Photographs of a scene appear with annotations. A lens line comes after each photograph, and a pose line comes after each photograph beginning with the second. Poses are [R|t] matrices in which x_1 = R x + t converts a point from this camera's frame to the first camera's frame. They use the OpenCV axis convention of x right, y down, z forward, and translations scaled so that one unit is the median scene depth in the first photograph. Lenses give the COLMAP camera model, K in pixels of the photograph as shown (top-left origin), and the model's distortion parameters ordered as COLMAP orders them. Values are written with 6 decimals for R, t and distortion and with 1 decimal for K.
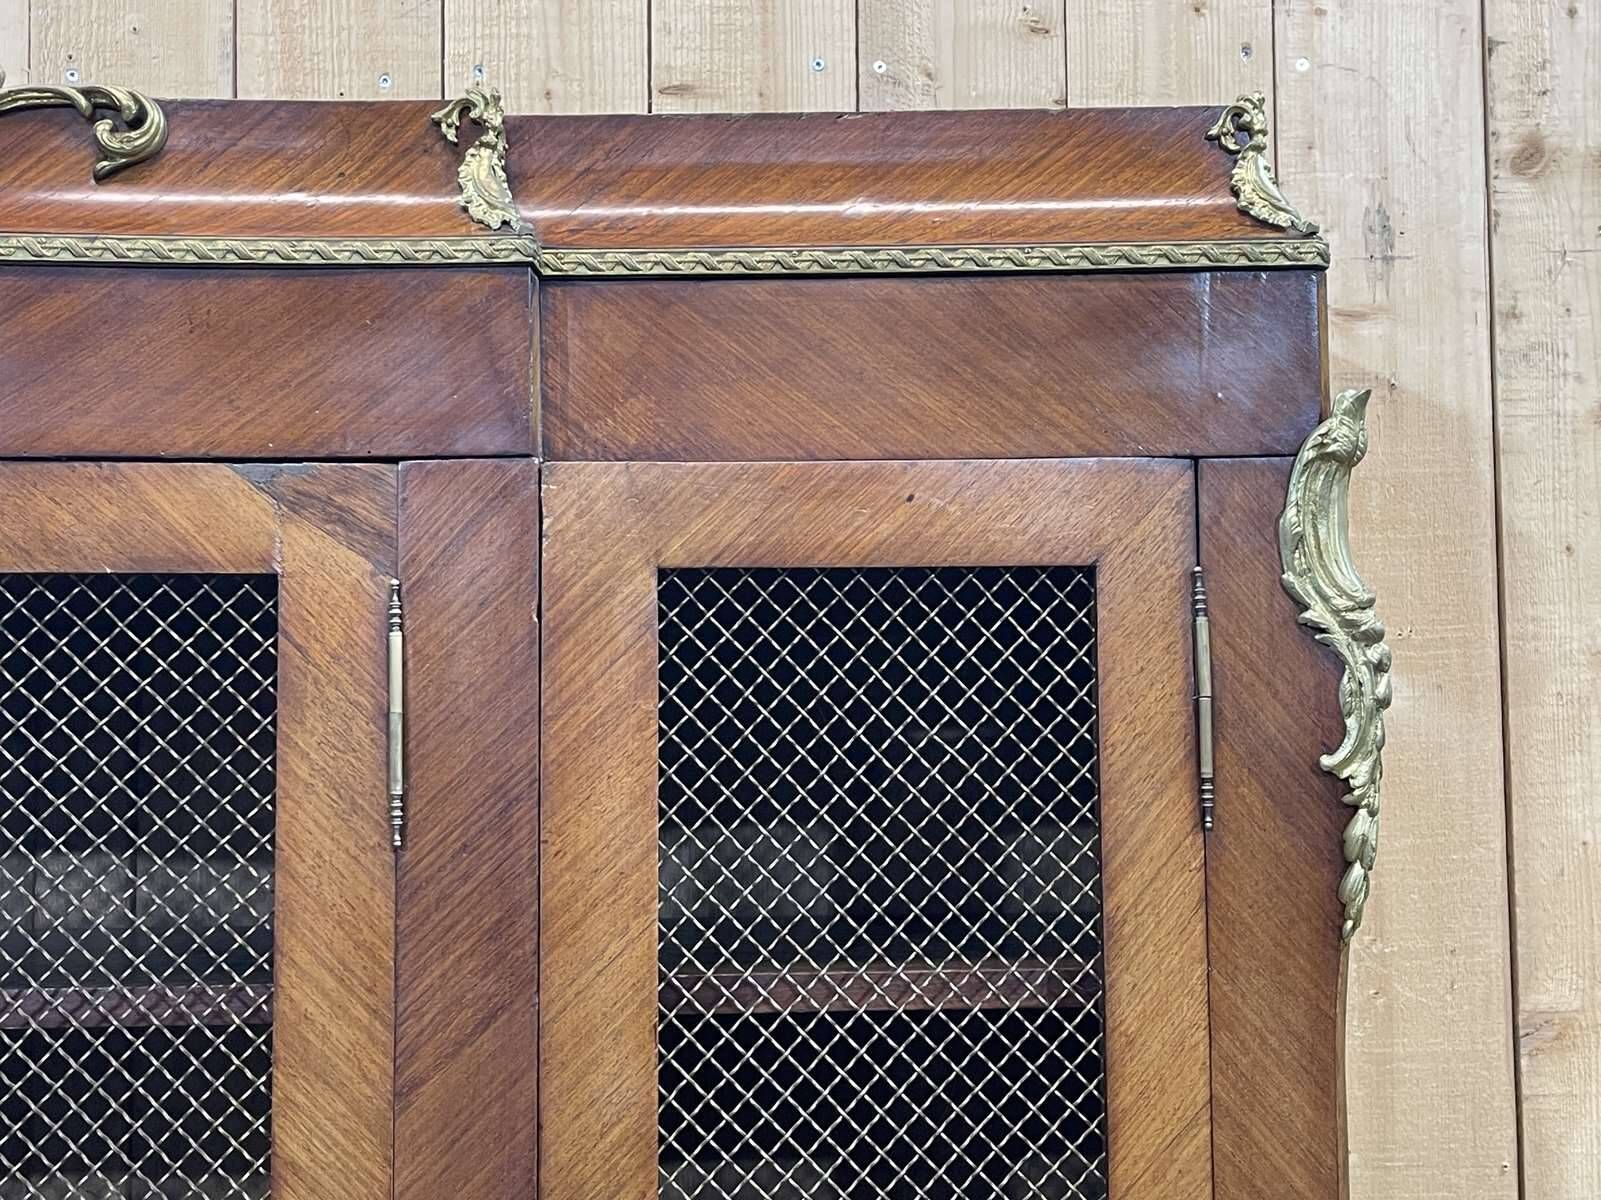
lens RADIAL K [[2075.0, 0, 822.4], [0, 2075.0, 594.7], [0, 0, 1]] dist [0.038838, 0.000000]
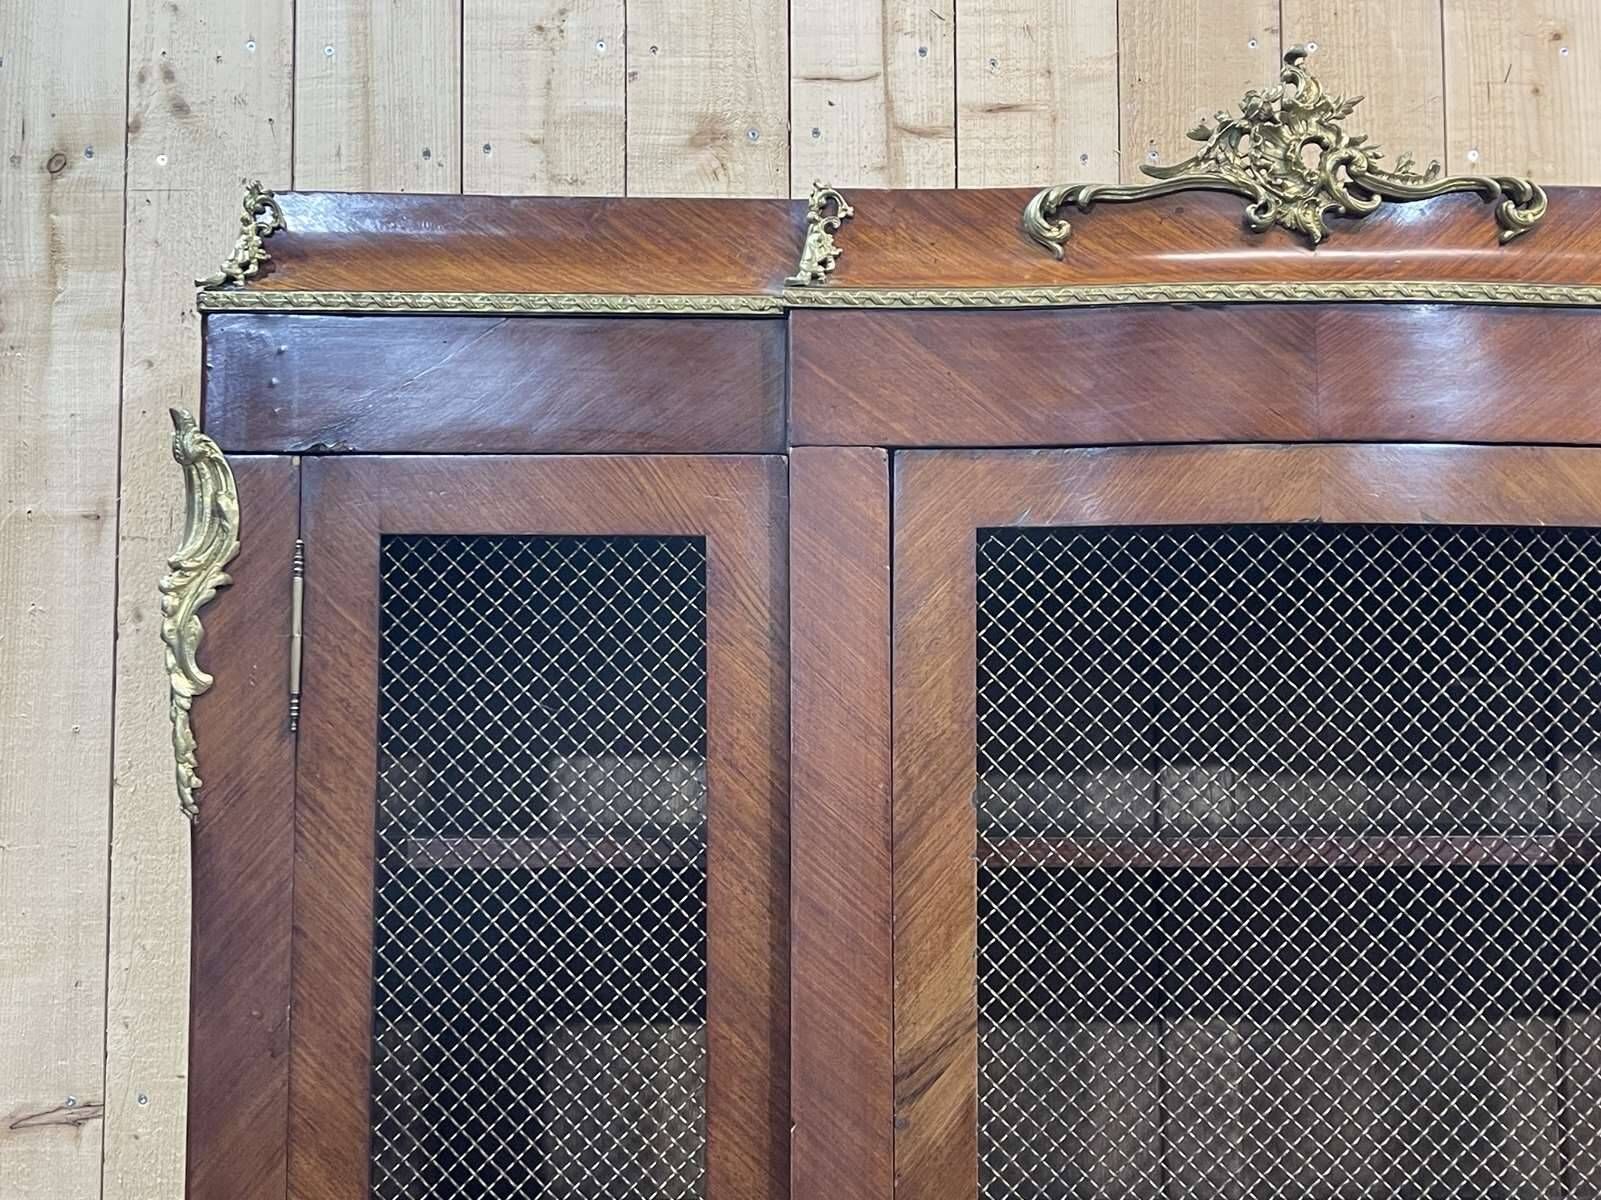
lens RADIAL K [[2143.1, 0, 807.6], [0, 2143.1, 615.8], [0, 0, 1]] dist [0.044181, 0.000000]
pose [[0.999697, 0.007872, 0.023341, -0.833373], [-0.007473, 0.999826, -0.017105, 0.075066], [-0.023472, 0.016925, 0.999581, -0.409745]]
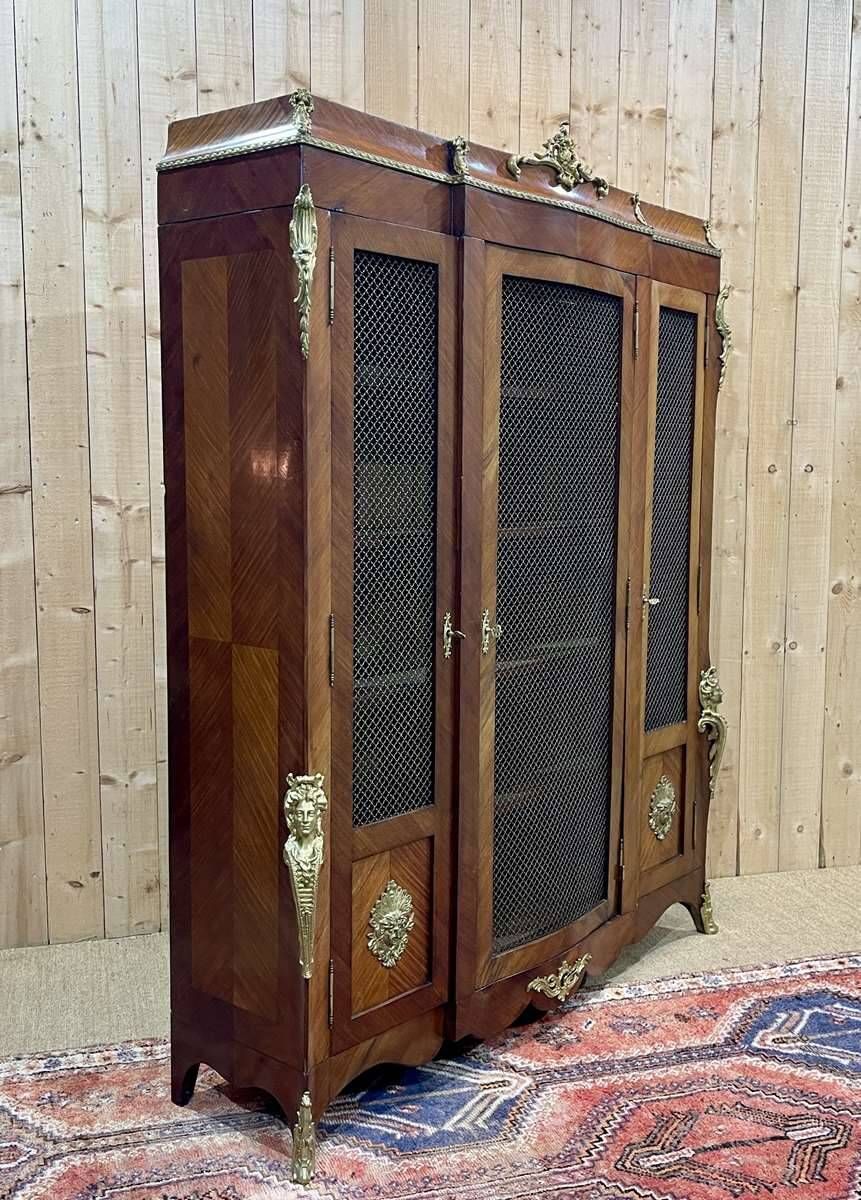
lens RADIAL K [[1253.8, 0, 432.5], [0, 1253.8, 597.1], [0, 0, 1]] dist [0.038325, 0.000000]
pose [[0.961639, -0.016388, 0.273830, -1.260723], [-0.031441, 0.985052, 0.169366, 0.157784], [-0.272512, -0.171479, 0.946748, -1.869908]]
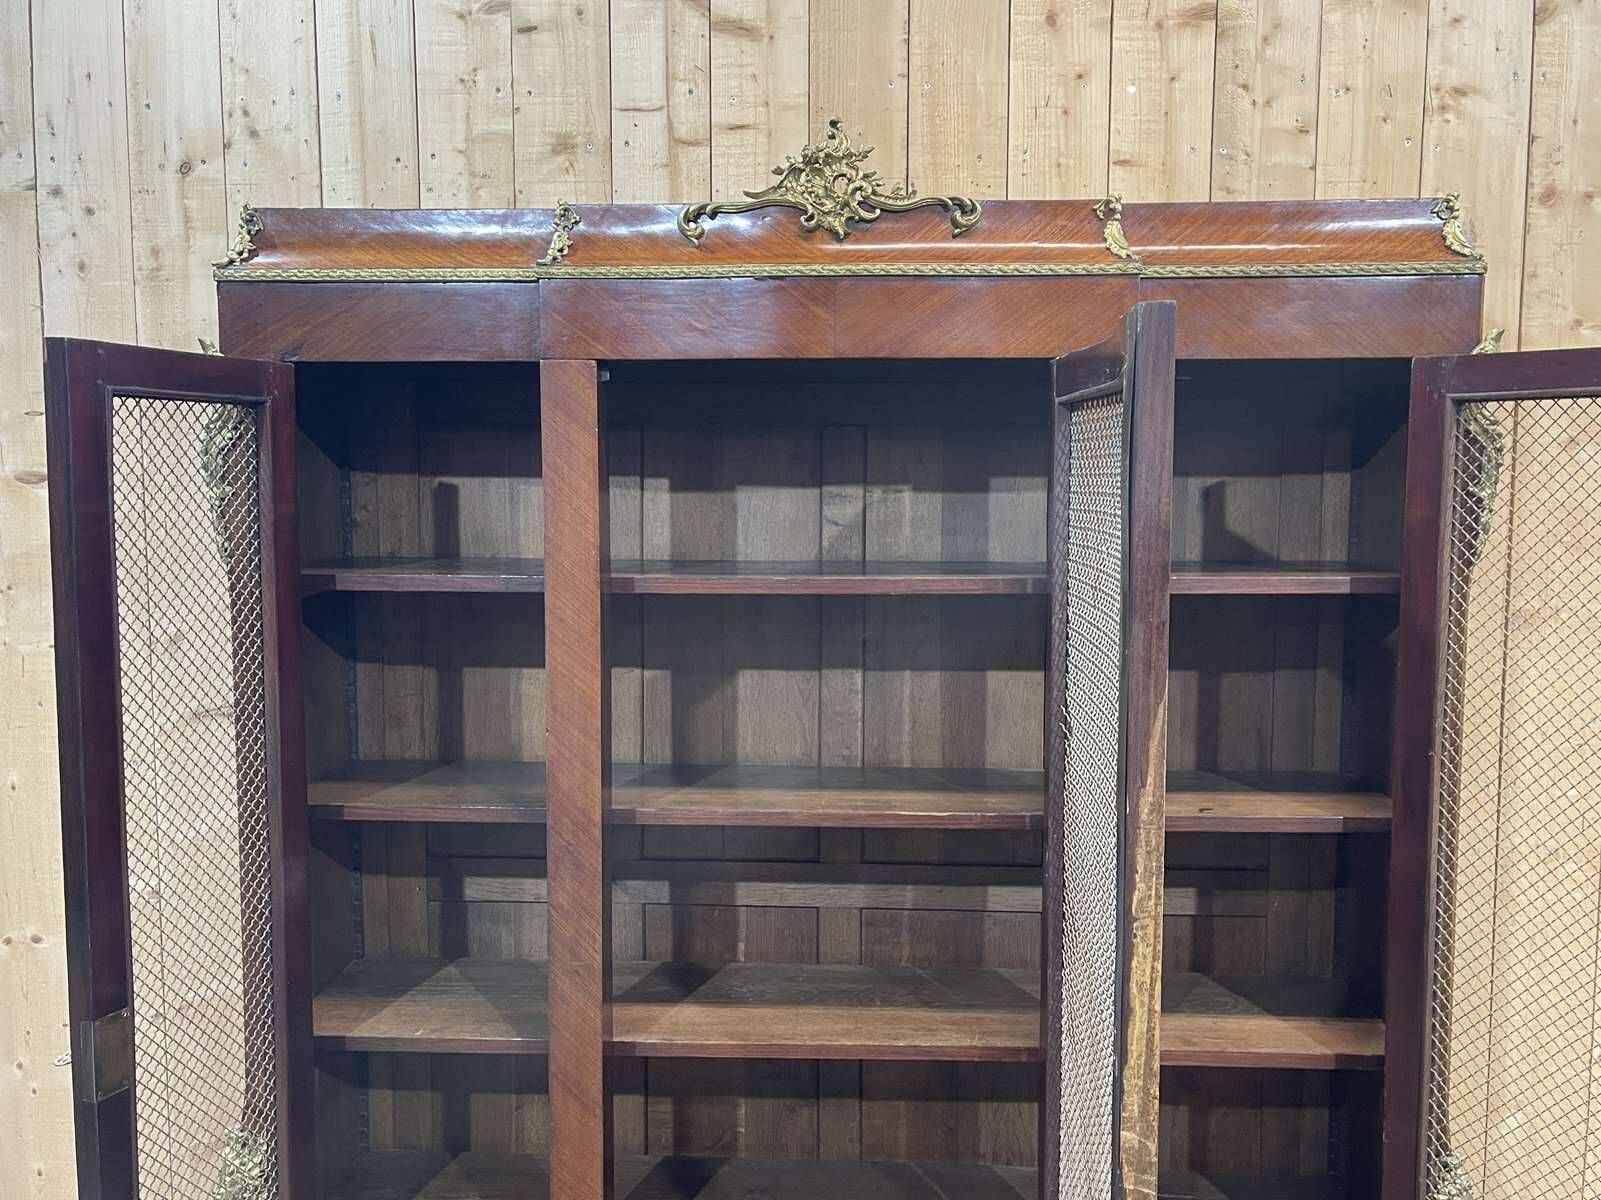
lens RADIAL K [[1391.5, 0, 804.8], [0, 1391.5, 604.7], [0, 0, 1]] dist [0.053330, -0.052985]
pose [[0.998488, 0.016424, -0.052459, -0.423036], [-0.008177, 0.988081, 0.153715, -0.029252], [0.054358, -0.153053, 0.986722, -0.628691]]
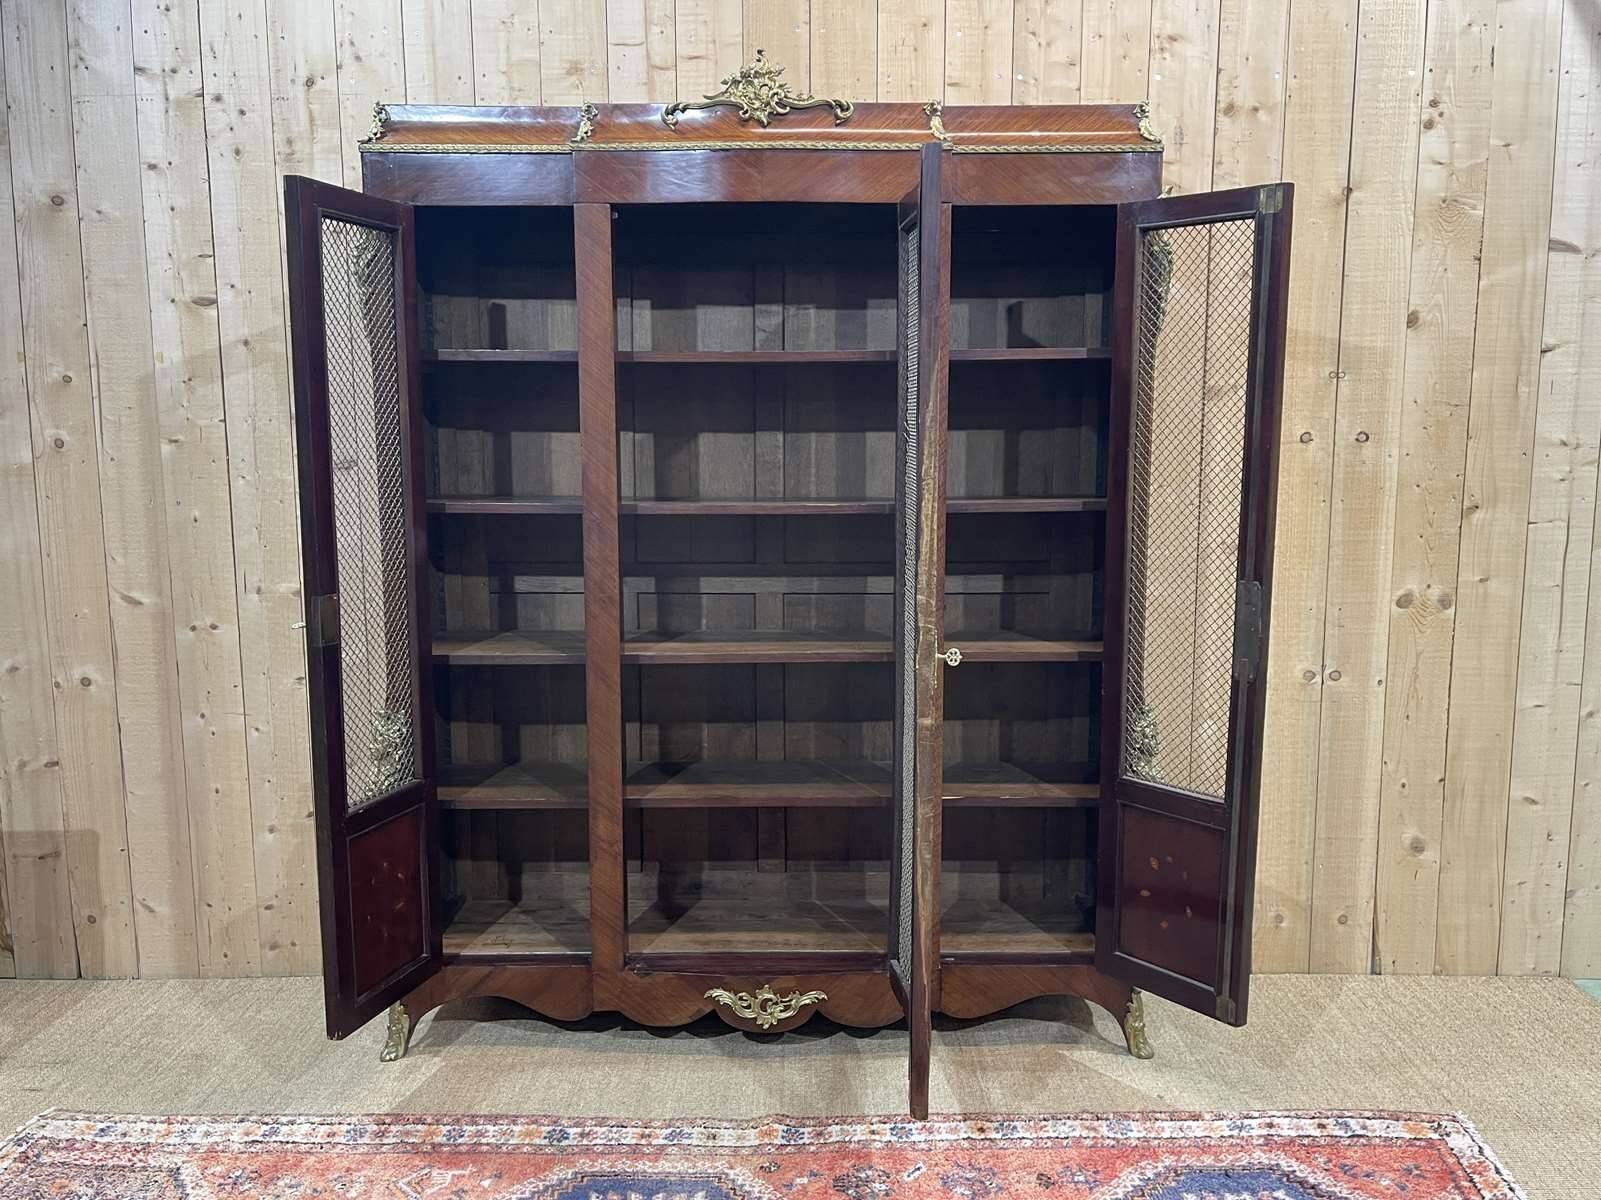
lens RADIAL K [[1311.5, 0, 803.8], [0, 1311.5, 603.8], [0, 0, 1]] dist [0.057986, -0.054161]
pose [[0.999963, 0.008466, -0.001273, -0.392496], [-0.008043, 0.979930, 0.199182, 0.170249], [0.002933, -0.199164, 0.979962, -1.488460]]
